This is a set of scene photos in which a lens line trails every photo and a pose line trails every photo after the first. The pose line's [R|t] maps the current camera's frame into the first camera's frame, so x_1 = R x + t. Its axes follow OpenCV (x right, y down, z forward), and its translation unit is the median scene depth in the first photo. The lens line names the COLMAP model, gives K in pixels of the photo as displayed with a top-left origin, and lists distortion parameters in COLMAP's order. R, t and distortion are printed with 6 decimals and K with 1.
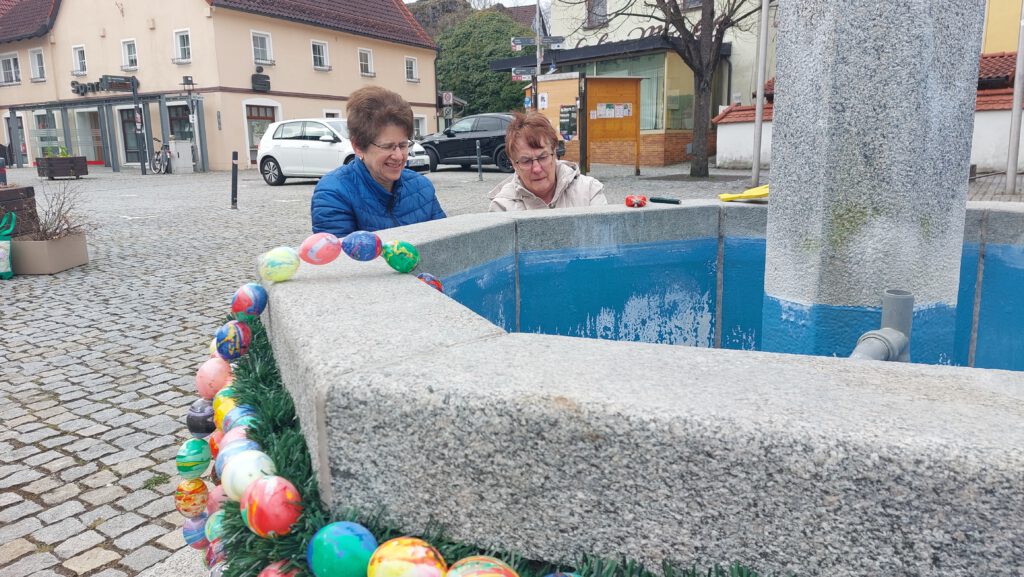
lens RADIAL K [[726.0, 0, 512.0], [0, 726.0, 288.5], [0, 0, 1]] dist [0.057418, -0.047385]
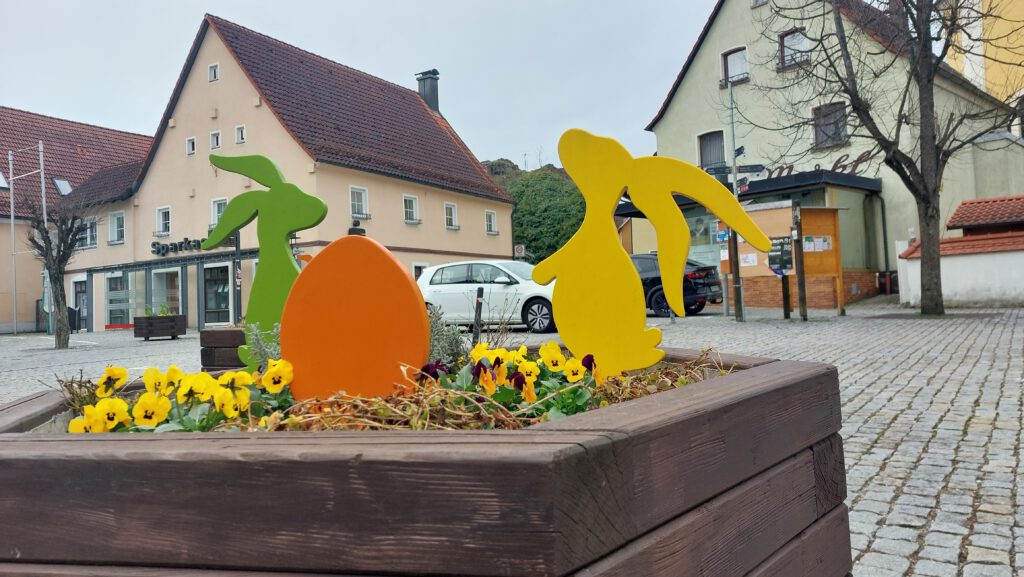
lens RADIAL K [[726.0, 0, 512.0], [0, 726.0, 288.5], [0, 0, 1]] dist [0.057418, -0.047385]
pose [[0.999732, -0.022951, -0.002982, -0.132170], [0.021780, 0.976538, -0.214241, -0.003216], [0.007829, 0.214119, 0.976776, 0.075134]]
